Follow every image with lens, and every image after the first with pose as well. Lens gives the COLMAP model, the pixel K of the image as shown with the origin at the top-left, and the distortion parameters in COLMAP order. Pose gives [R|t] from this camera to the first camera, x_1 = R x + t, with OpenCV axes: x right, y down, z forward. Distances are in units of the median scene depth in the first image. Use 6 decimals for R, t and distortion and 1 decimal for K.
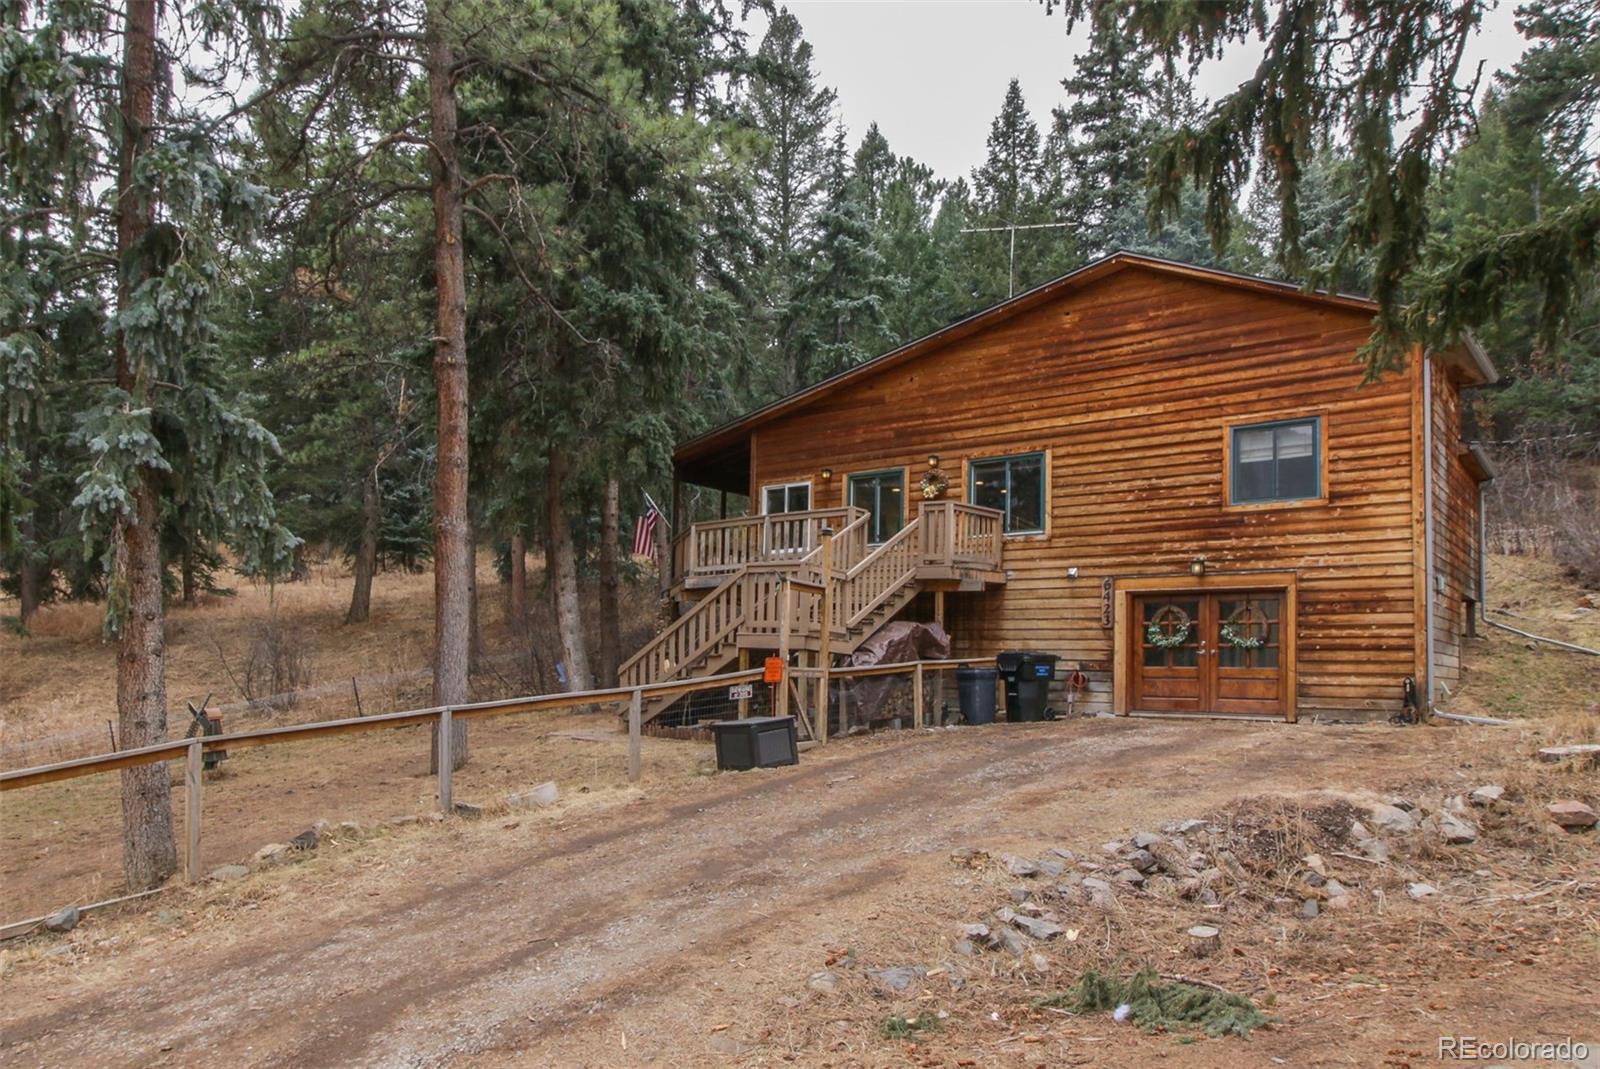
lens RADIAL K [[738.3, 0, 793.4], [0, 738.3, 521.0], [0, 0, 1]] dist [0.001206, 0.000269]
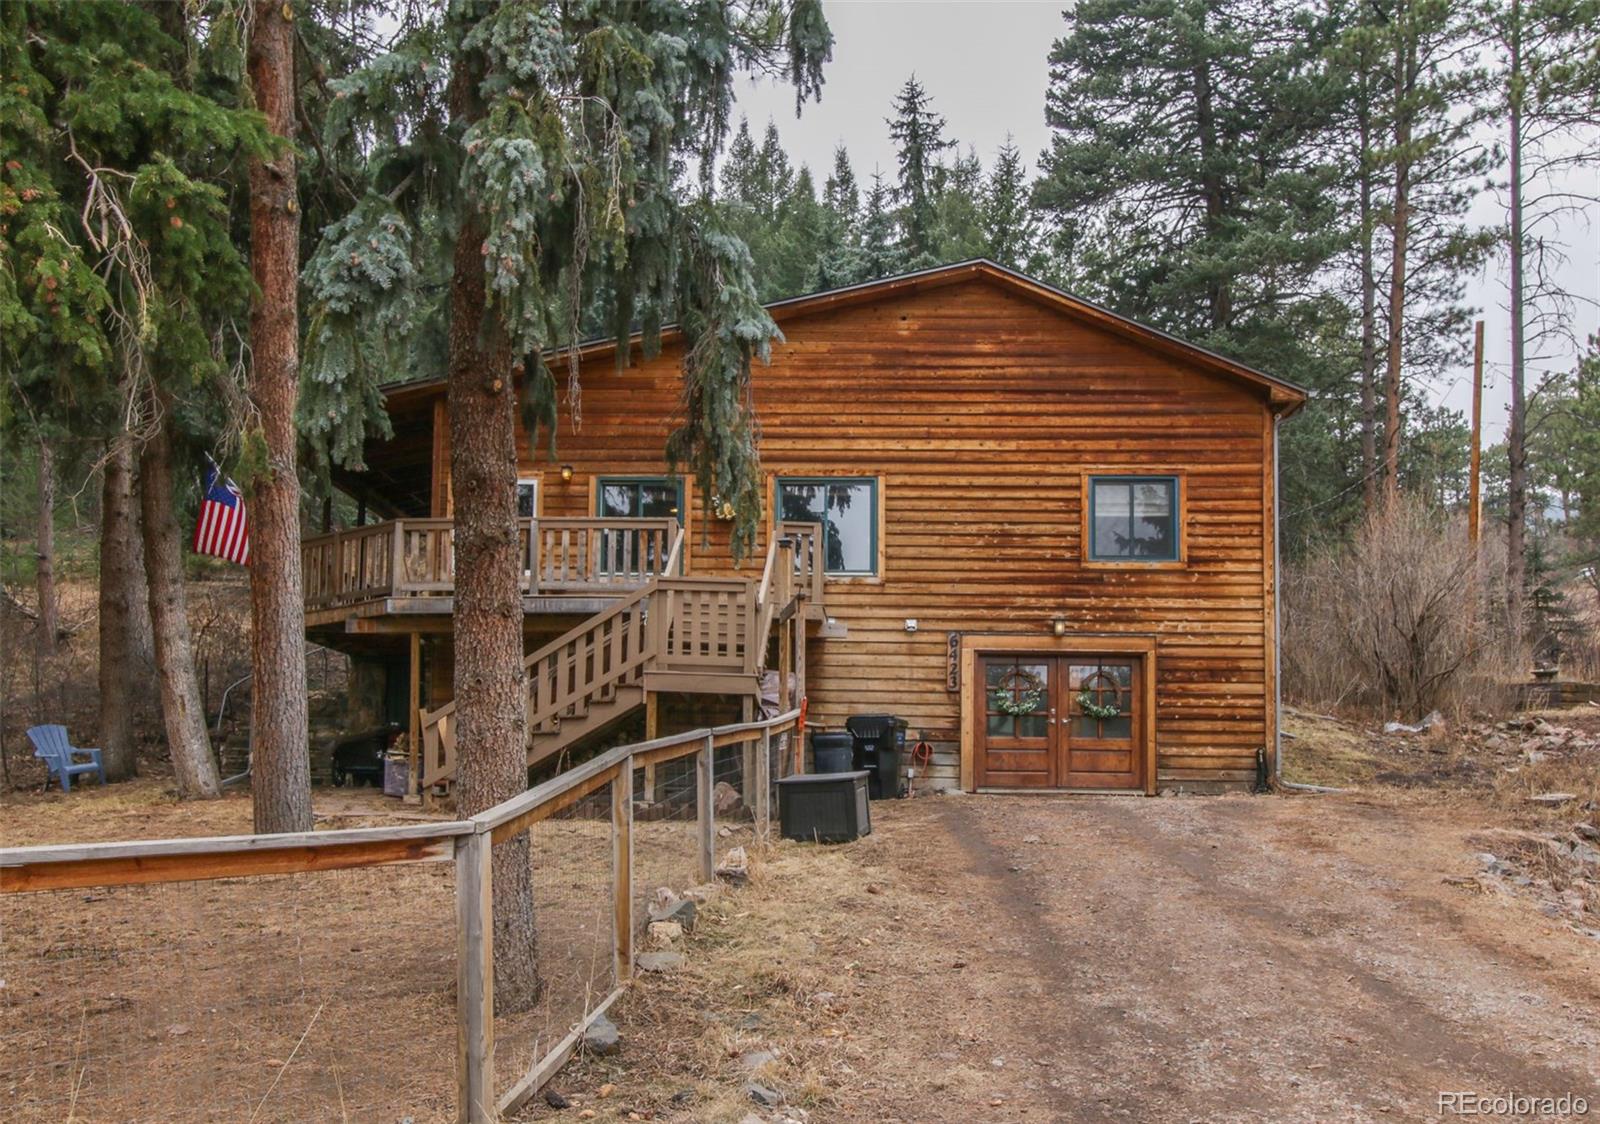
lens RADIAL K [[973.7, 0, 799.7], [0, 973.7, 553.9], [0, 0, 1]] dist [0.000382, 0.000336]
pose [[0.910222, 0.093090, 0.403522, -0.224836], [-0.091744, 0.995524, -0.022714, 0.030718], [-0.403830, -0.016346, 0.914688, 0.045740]]
